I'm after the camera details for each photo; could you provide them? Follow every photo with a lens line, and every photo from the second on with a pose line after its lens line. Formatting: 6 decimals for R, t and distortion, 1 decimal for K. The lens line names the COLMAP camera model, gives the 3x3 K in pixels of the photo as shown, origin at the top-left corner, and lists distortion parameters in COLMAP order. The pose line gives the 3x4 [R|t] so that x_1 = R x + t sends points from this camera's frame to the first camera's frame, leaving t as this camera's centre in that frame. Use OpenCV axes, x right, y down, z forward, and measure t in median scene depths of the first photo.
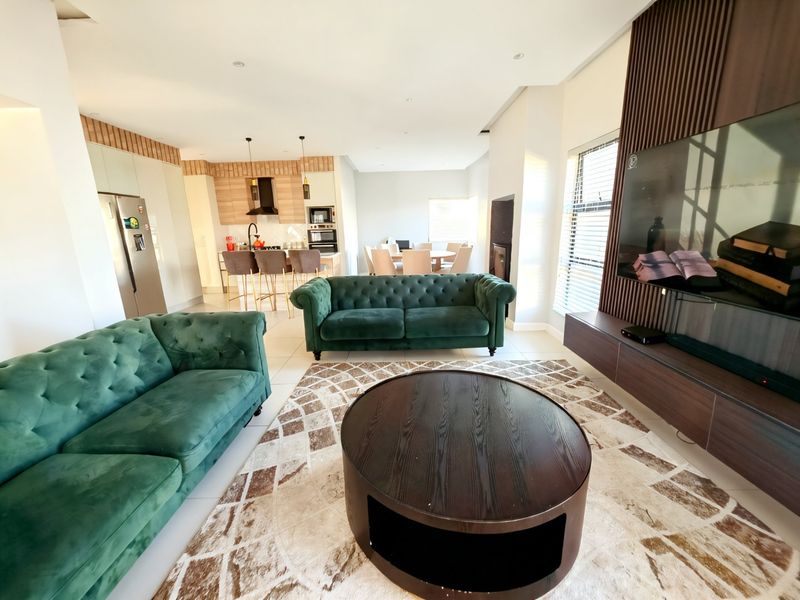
lens RADIAL K [[318.6, 0, 402.2], [0, 318.6, 303.2], [0, 0, 1]] dist [-0.000303, -0.000283]
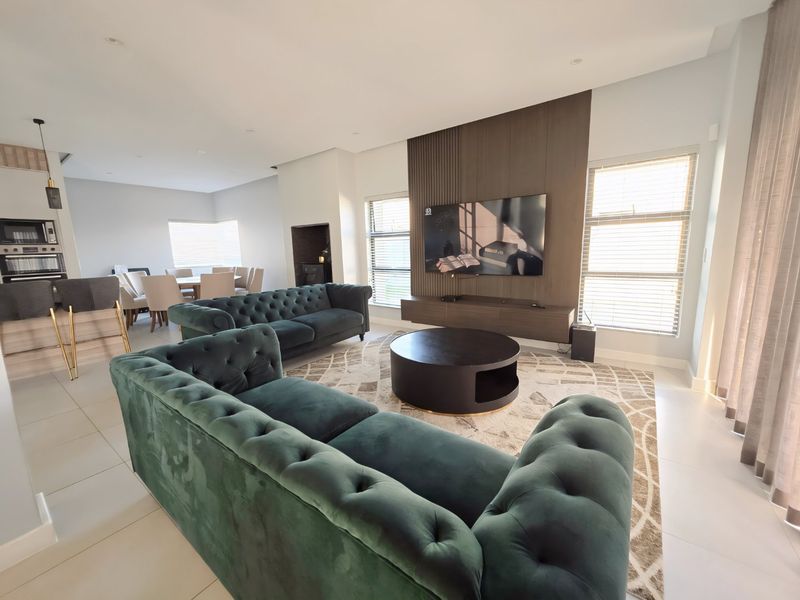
lens RADIAL K [[318.6, 0, 397.5], [0, 318.6, 299.9], [0, 0, 1]] dist [-0.000303, -0.000283]
pose [[0.602008, -0.124024, 0.788800, -0.494212], [0.198484, 0.980101, 0.002621, 0.017921], [-0.773428, 0.154986, 0.614645, 0.027564]]
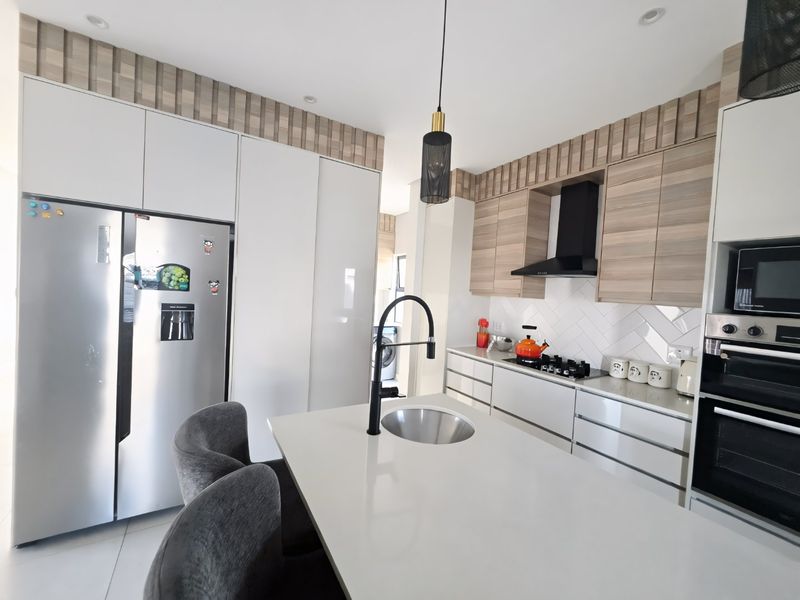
lens RADIAL K [[318.6, 0, 399.4], [0, 318.6, 299.4], [0, 0, 1]] dist [-0.000303, -0.000283]
pose [[0.513305, 0.075955, -0.854838, -0.321509], [-0.263635, 0.961869, -0.072840, -0.271446], [0.816710, 0.262754, 0.513756, 1.029834]]
